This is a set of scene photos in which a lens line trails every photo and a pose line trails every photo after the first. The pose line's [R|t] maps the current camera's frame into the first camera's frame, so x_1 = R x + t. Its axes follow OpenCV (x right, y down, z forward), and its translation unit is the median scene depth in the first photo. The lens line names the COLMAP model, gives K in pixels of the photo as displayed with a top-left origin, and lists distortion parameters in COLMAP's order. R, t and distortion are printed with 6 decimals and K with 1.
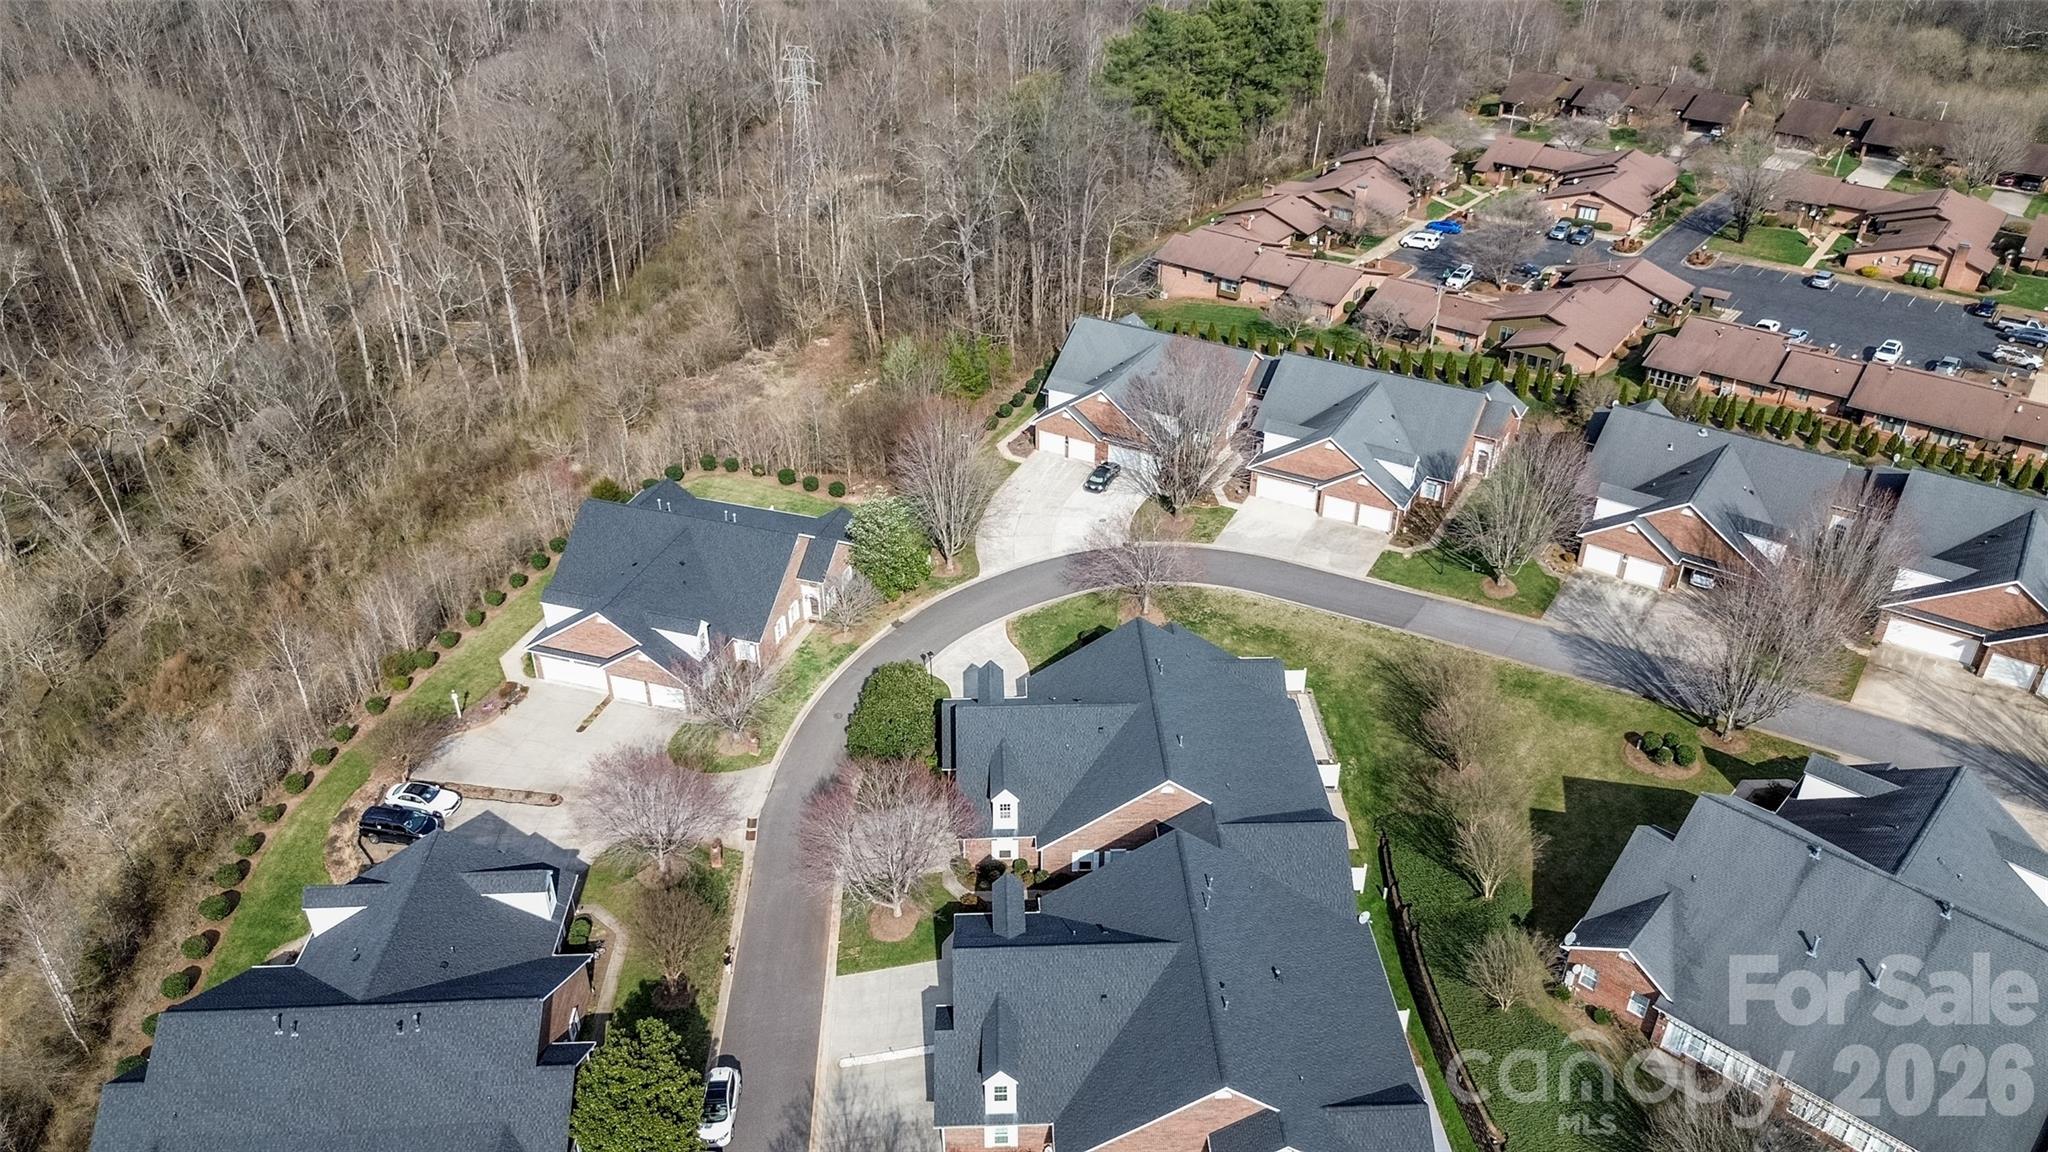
lens RADIAL K [[1456.3, 0, 1024.0], [0, 1456.3, 576.0], [0, 0, 1]] dist [0.079582, -0.086438]
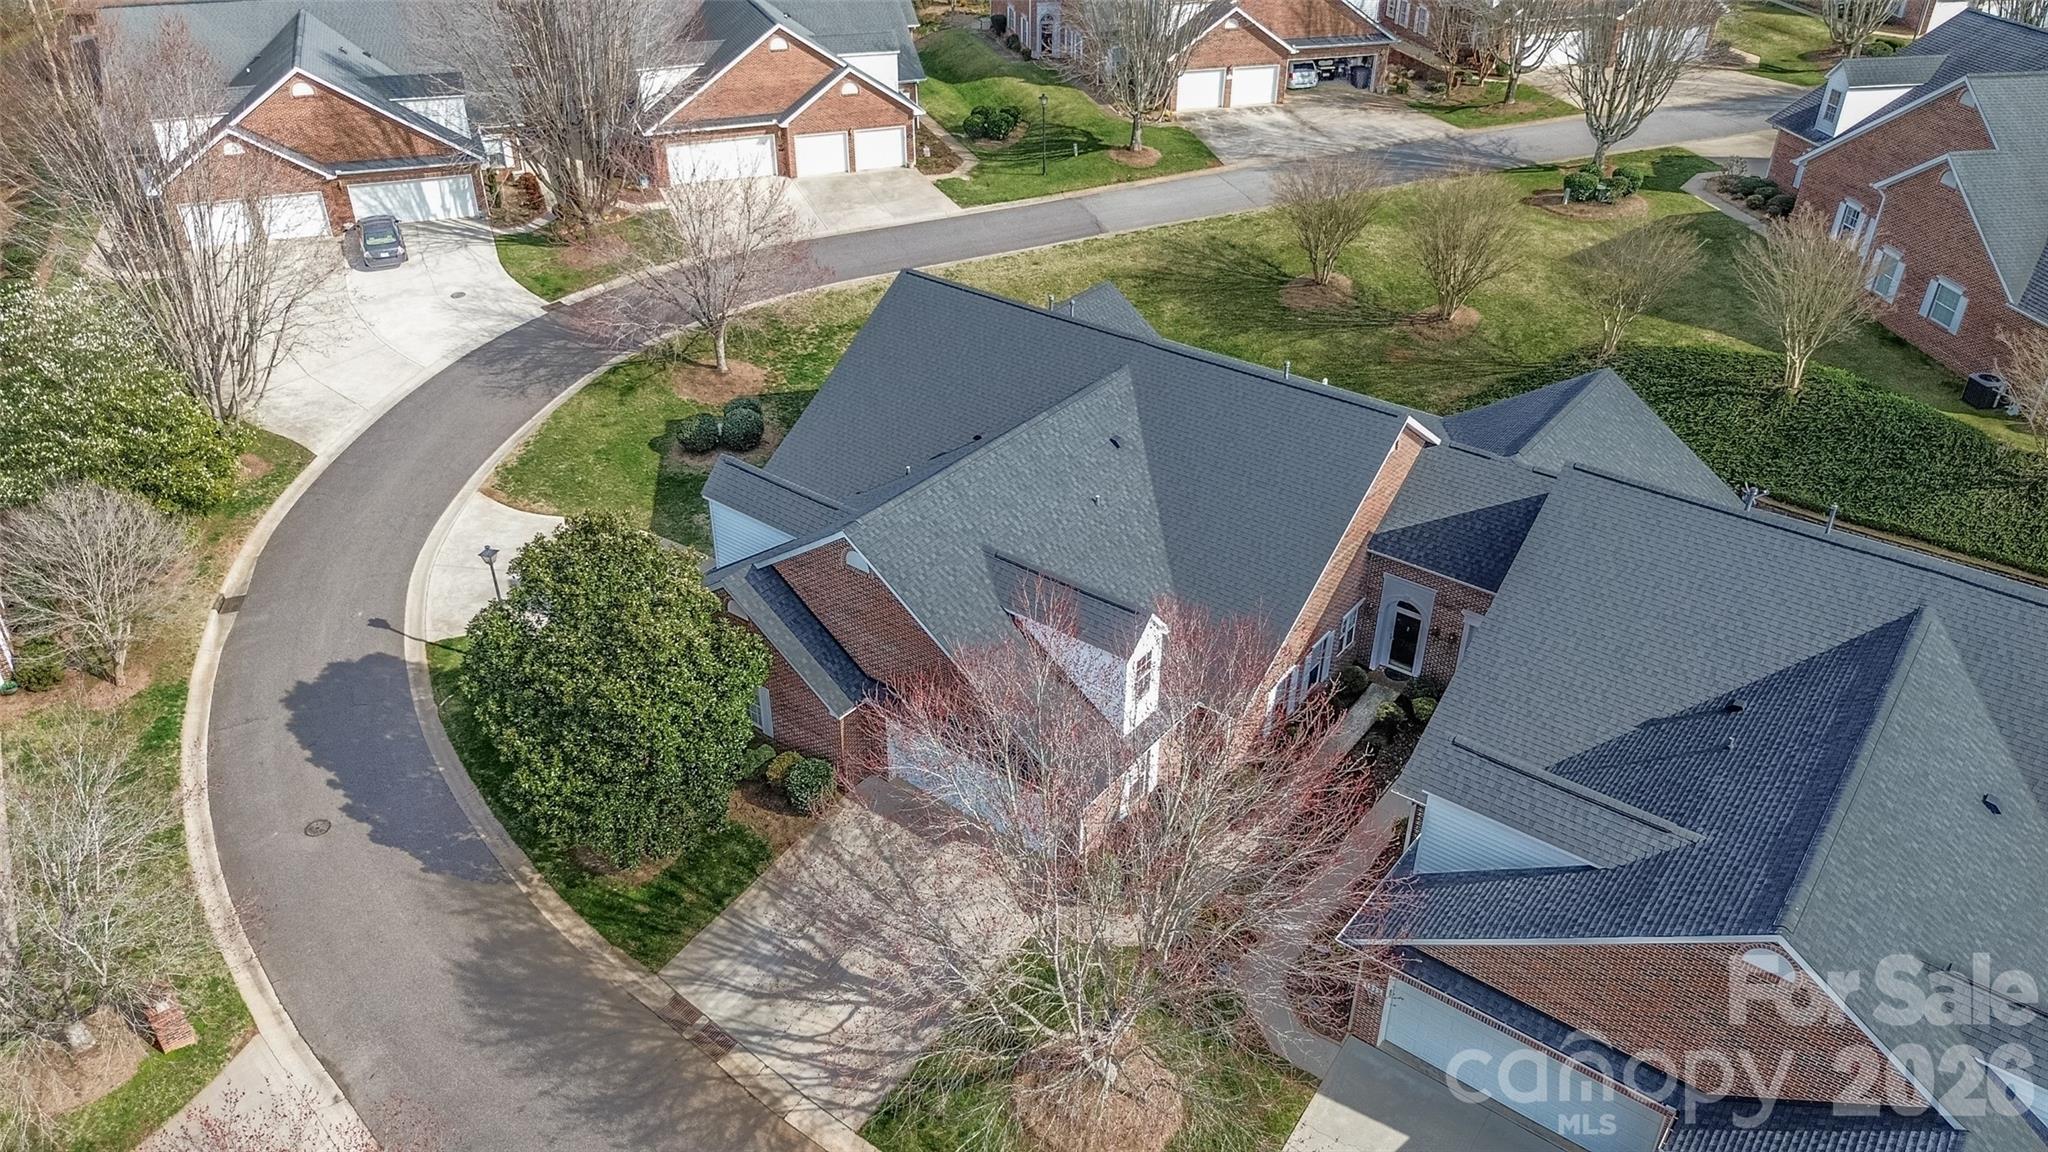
lens RADIAL K [[1453.5, 0, 1024.0], [0, 1453.5, 576.0], [0, 0, 1]] dist [0.062426, -0.052279]
pose [[0.636404, -0.407768, 0.654763, -0.199523], [0.406055, 0.898814, 0.165087, 0.045740], [-0.655827, 0.160808, 0.737585, 0.541572]]
